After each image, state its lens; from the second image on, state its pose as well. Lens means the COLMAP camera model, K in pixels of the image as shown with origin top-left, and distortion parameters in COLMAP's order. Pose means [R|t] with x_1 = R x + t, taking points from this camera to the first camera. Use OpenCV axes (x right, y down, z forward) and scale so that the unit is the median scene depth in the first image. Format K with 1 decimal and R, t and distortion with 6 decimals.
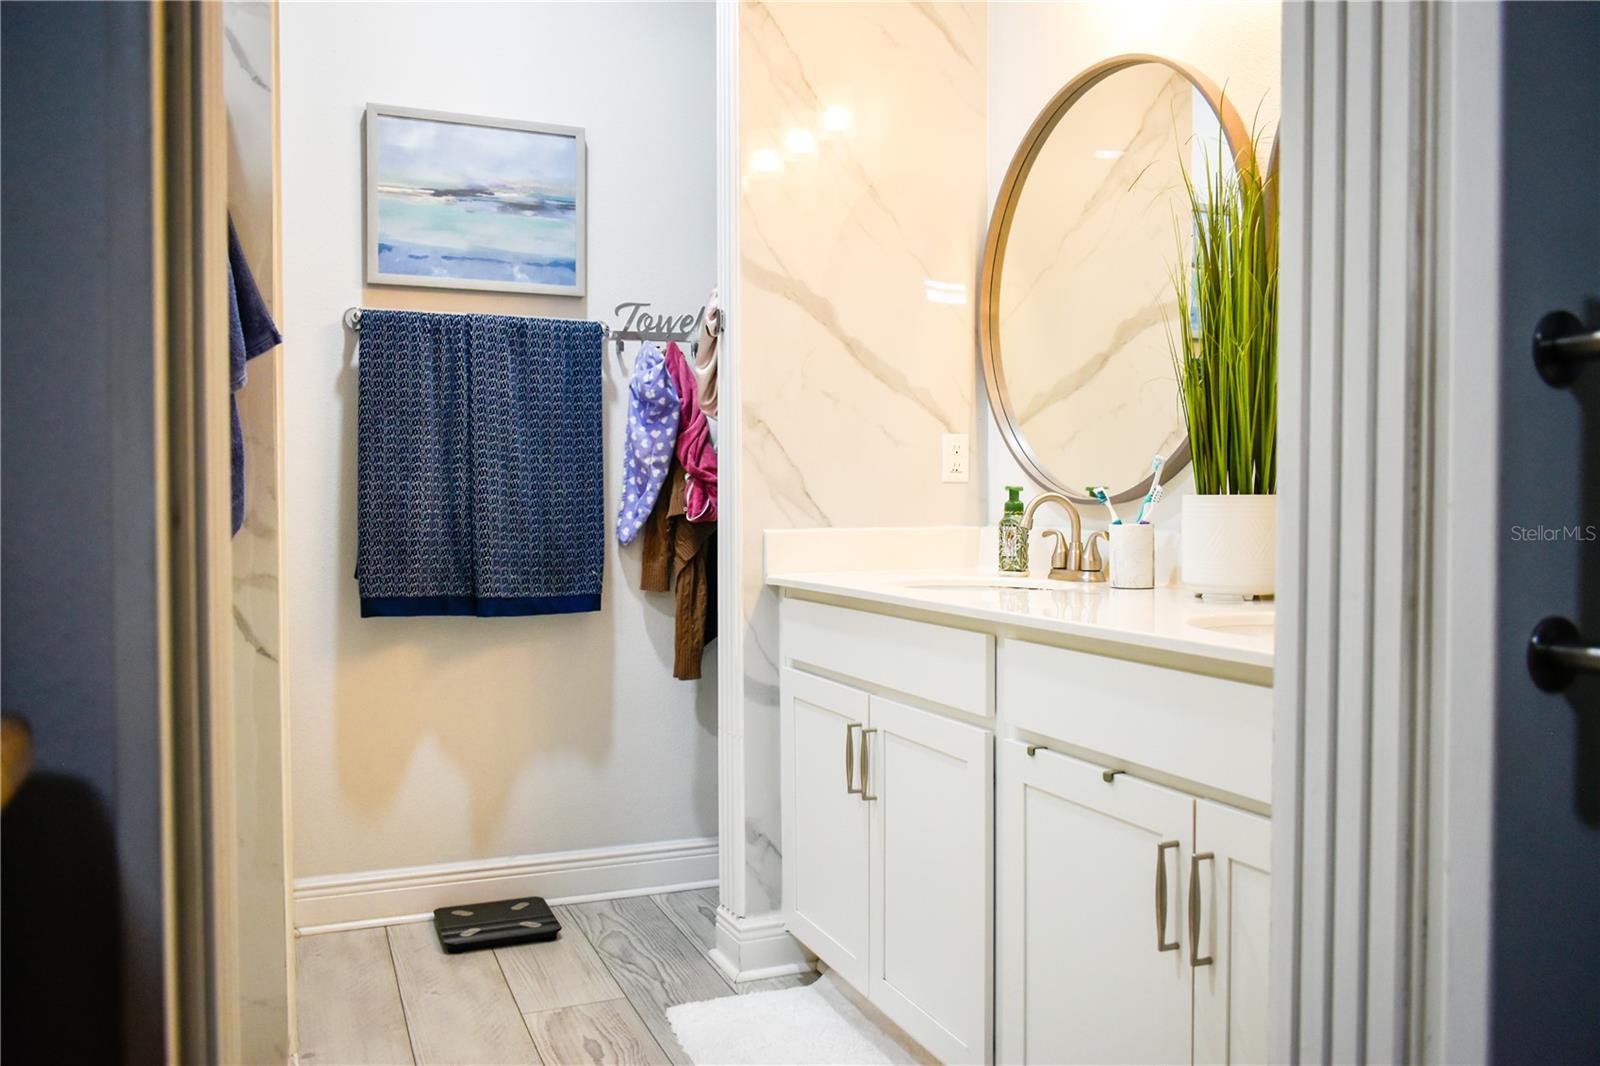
lens RADIAL K [[1292.3, 0, 812.6], [0, 1292.3, 527.2], [0, 0, 1]] dist [-0.012117, 0.005242]
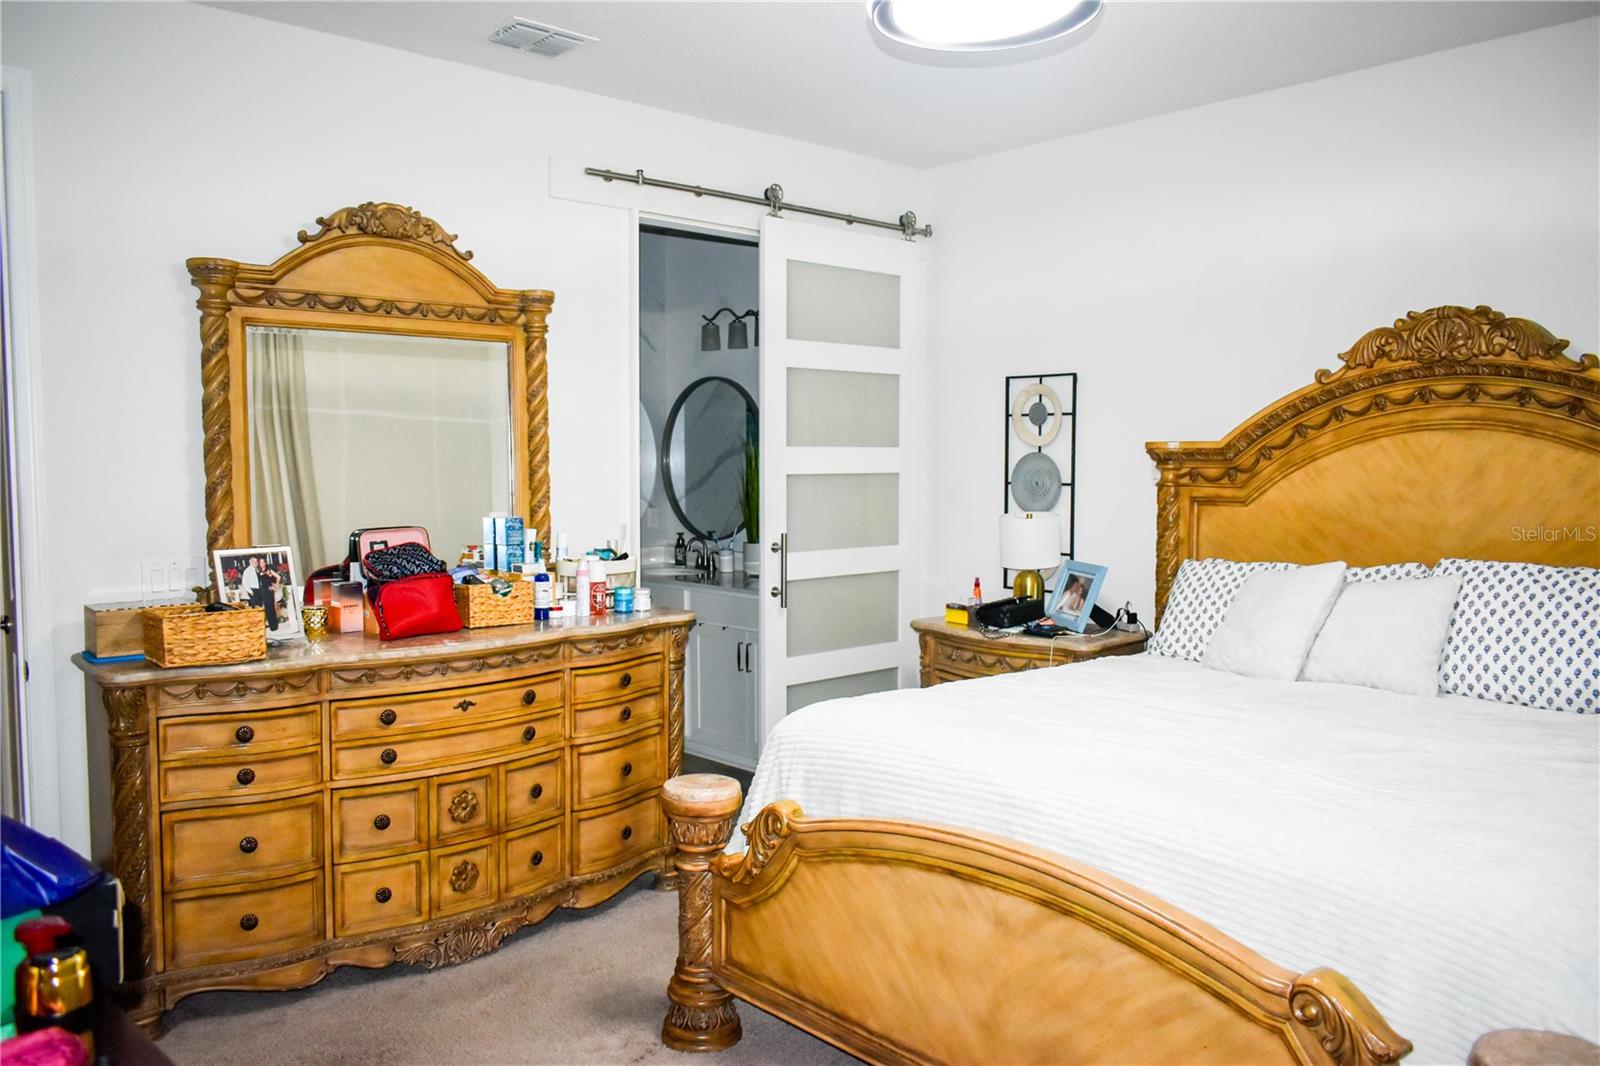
lens RADIAL K [[1239.6, 0, 800.0], [0, 1239.6, 533.0], [0, 0, 1]] dist [-0.017726, -0.000432]
pose [[0.948644, -0.020223, 0.315700, -0.393511], [0.009646, 0.999340, 0.035032, -0.112634], [-0.316200, -0.030188, 0.948212, -1.402623]]
